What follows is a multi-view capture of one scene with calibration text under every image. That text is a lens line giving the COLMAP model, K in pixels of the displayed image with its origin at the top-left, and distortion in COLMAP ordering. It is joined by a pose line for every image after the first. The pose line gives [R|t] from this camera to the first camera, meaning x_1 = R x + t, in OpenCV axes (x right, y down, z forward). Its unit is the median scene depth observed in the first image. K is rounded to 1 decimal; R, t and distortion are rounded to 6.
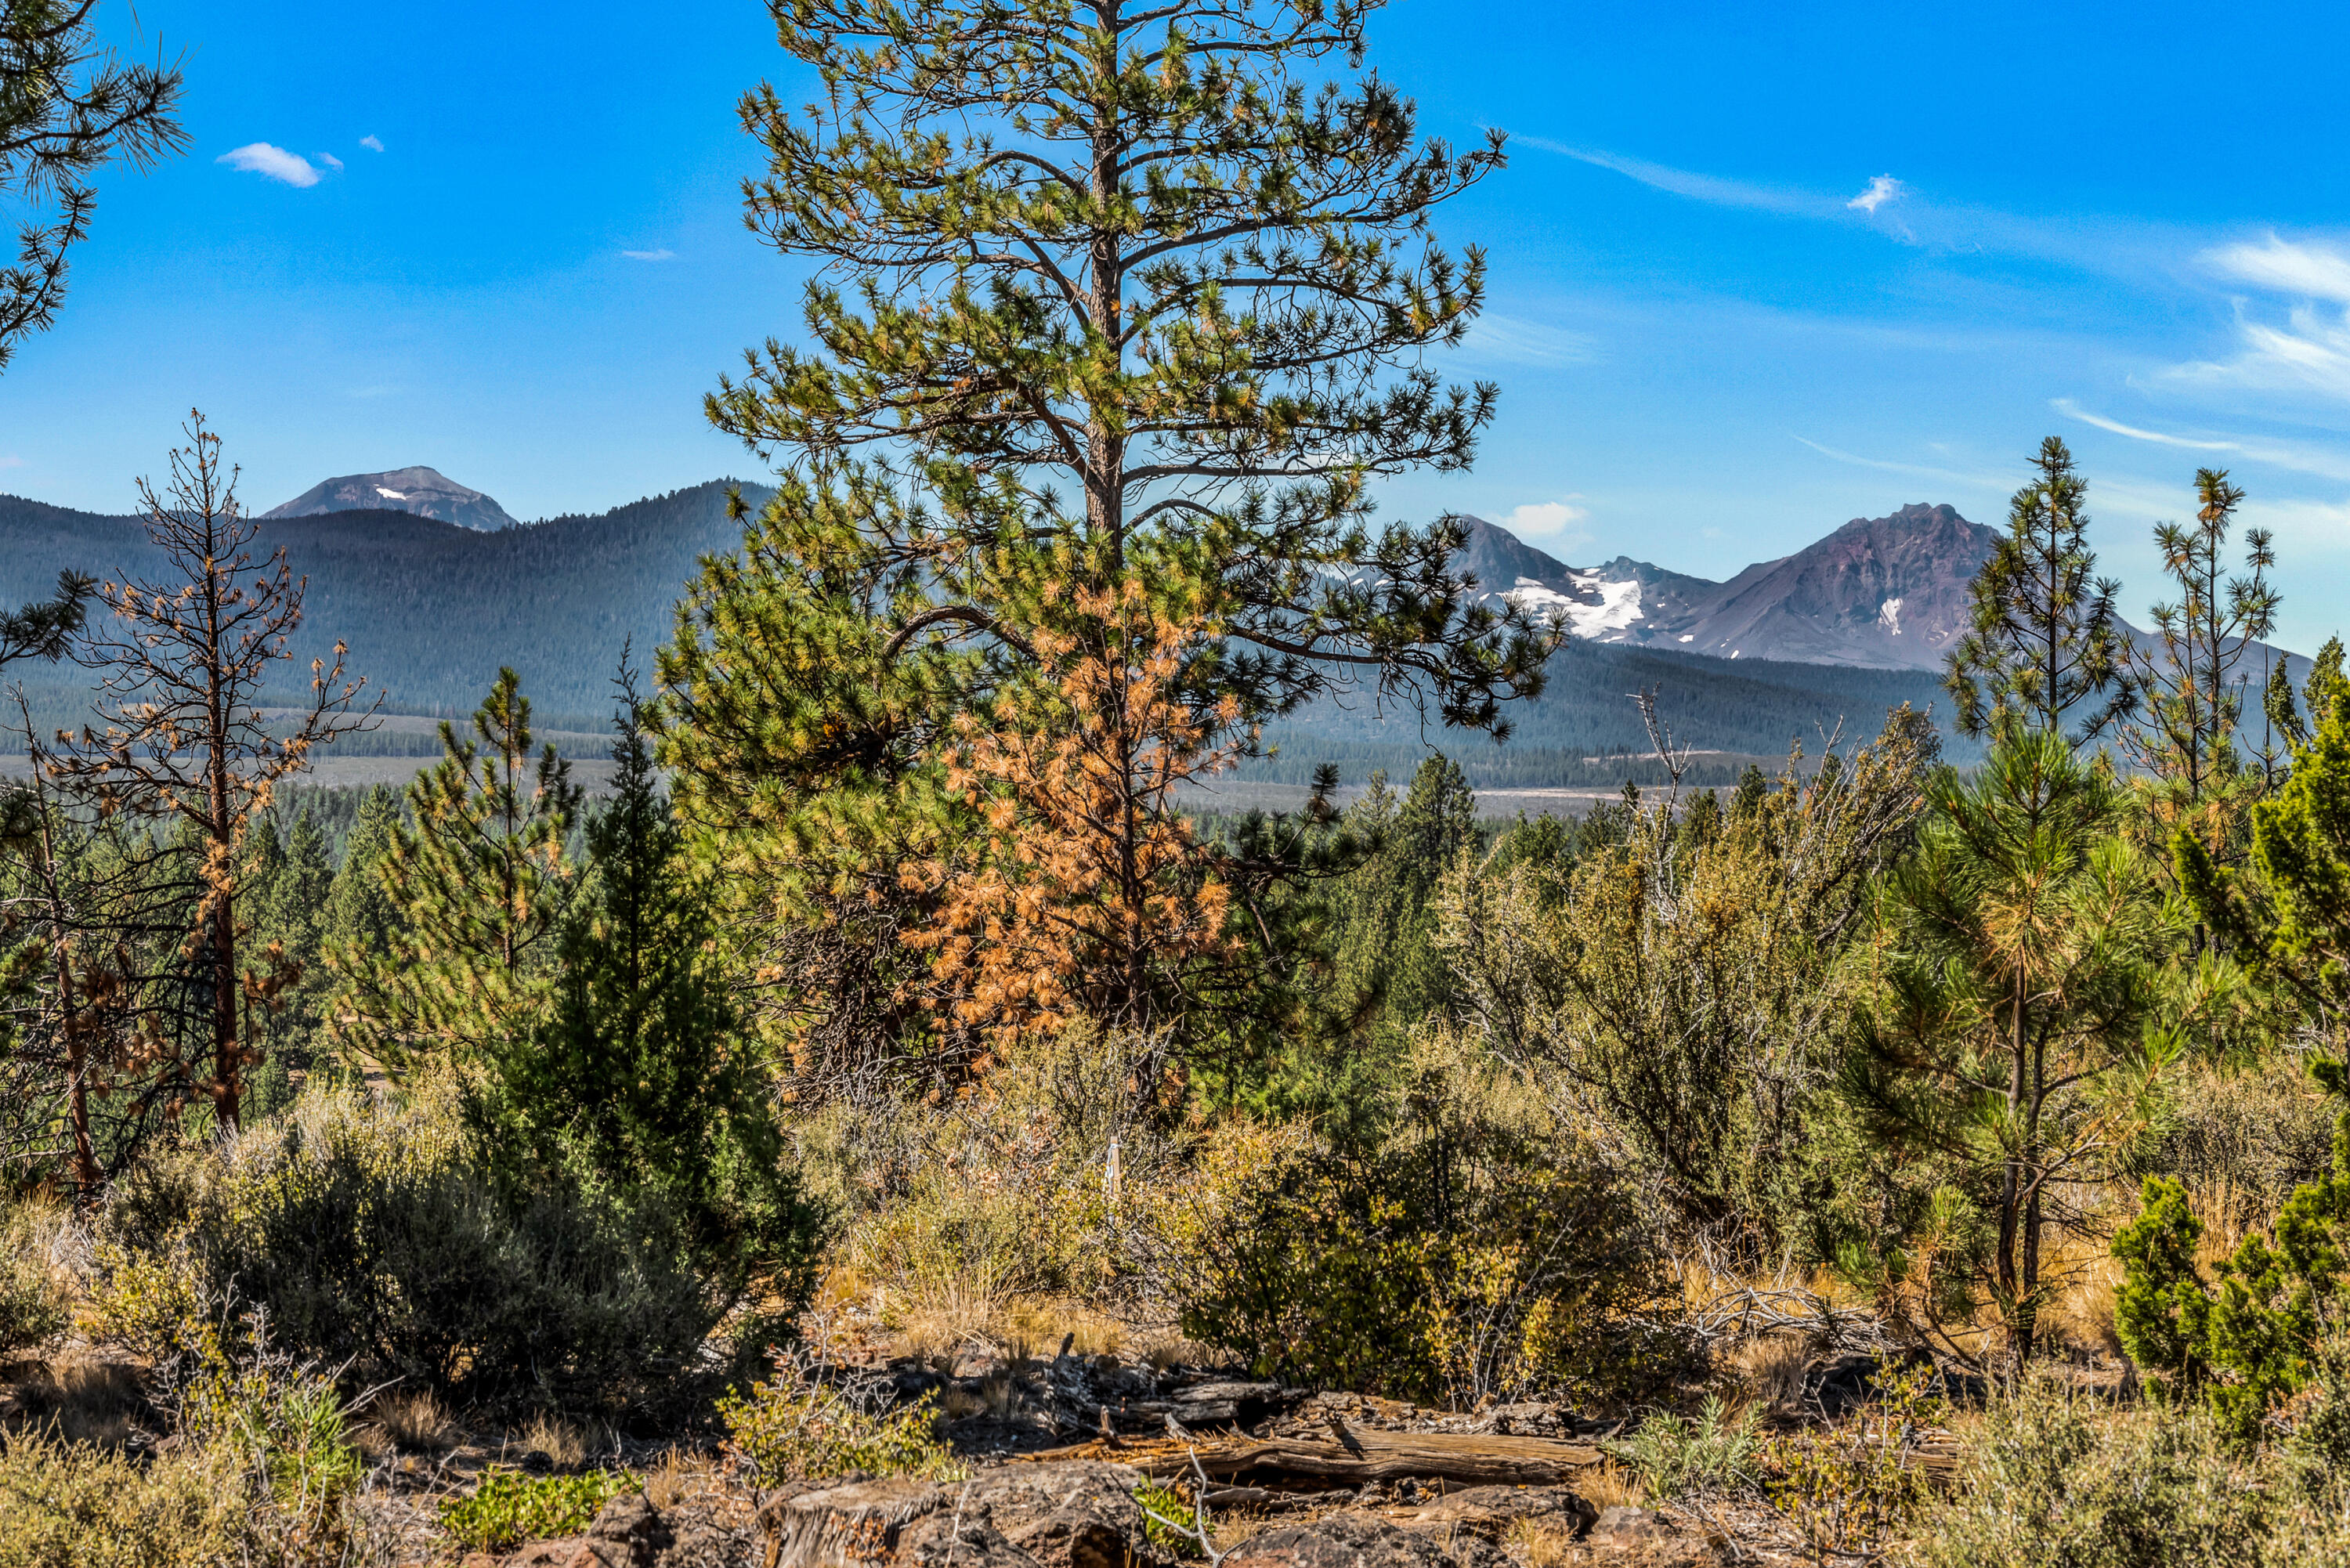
lens RADIAL K [[7065.8, 0, 1175.0], [0, 7065.8, 784.0], [0, 0, 1]] dist [-0.910200, 32.330261]
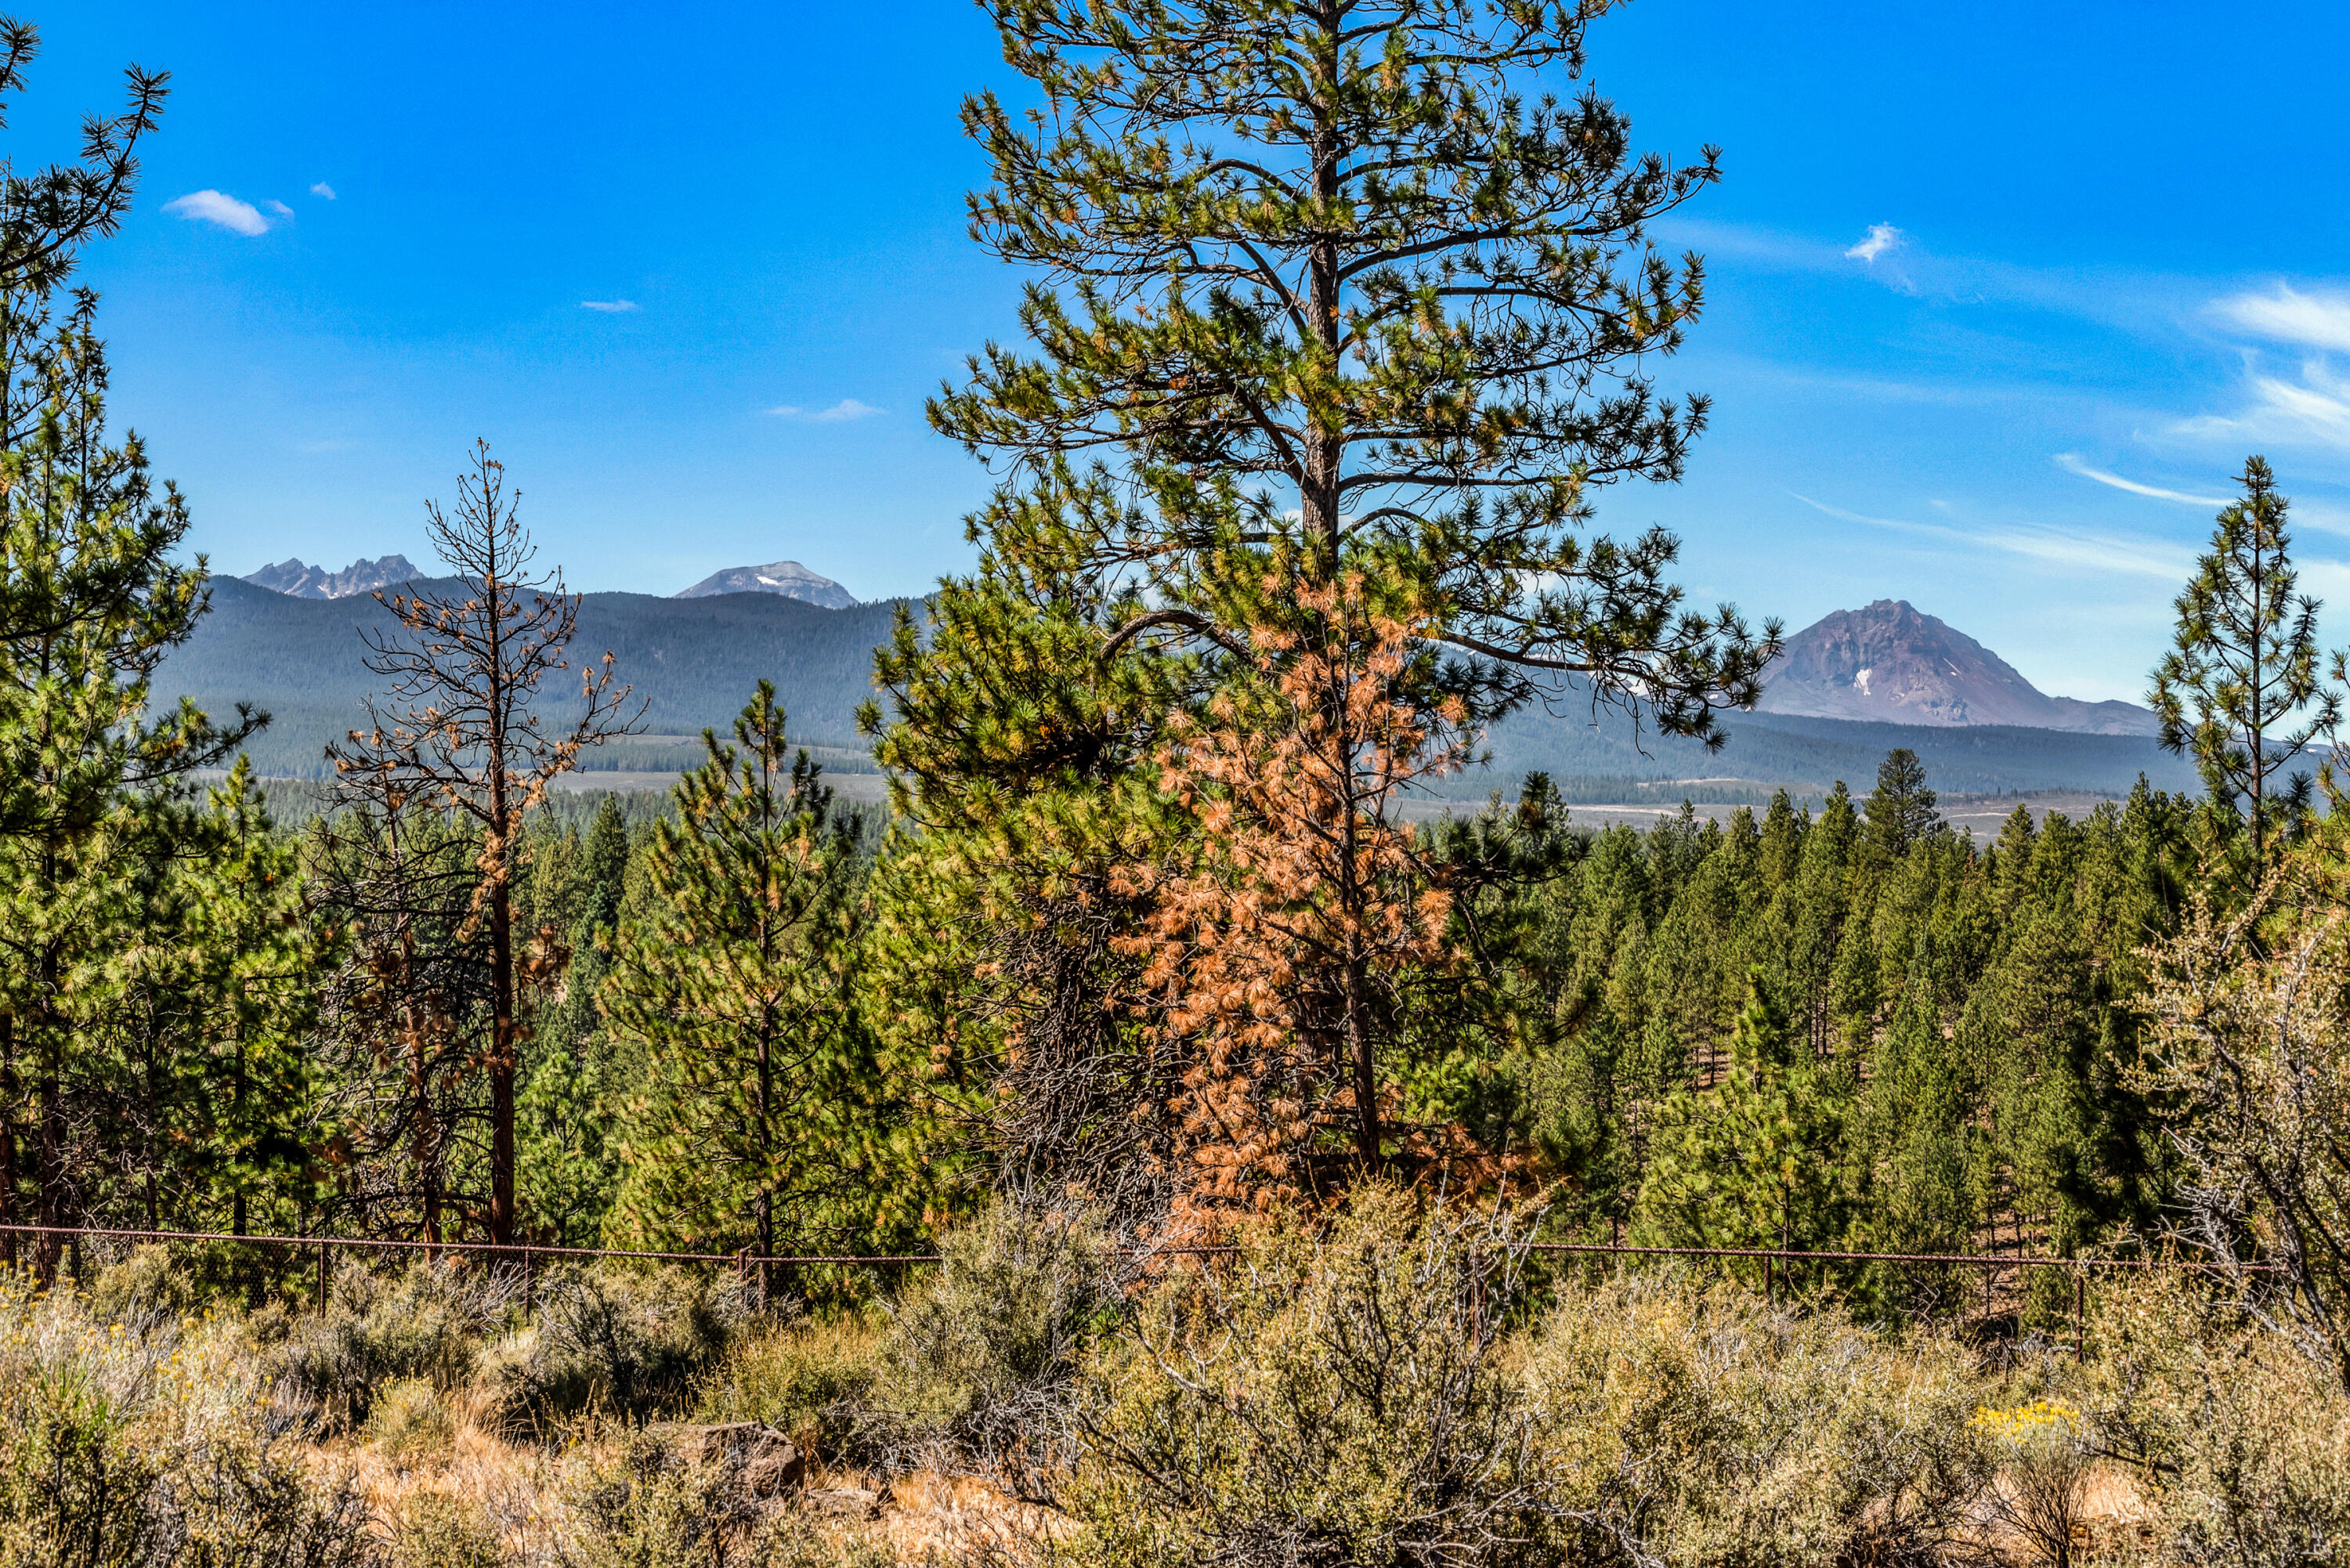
lens RADIAL K [[5414.6, 0, 1175.0], [0, 5414.6, 784.0], [0, 0, 1]] dist [-0.020415, 0.038708]
pose [[0.999459, 0.010805, -0.031048, -0.006361], [-0.010873, 0.999939, -0.002000, 0.001182], [0.031025, 0.002337, 0.999516, 0.226142]]
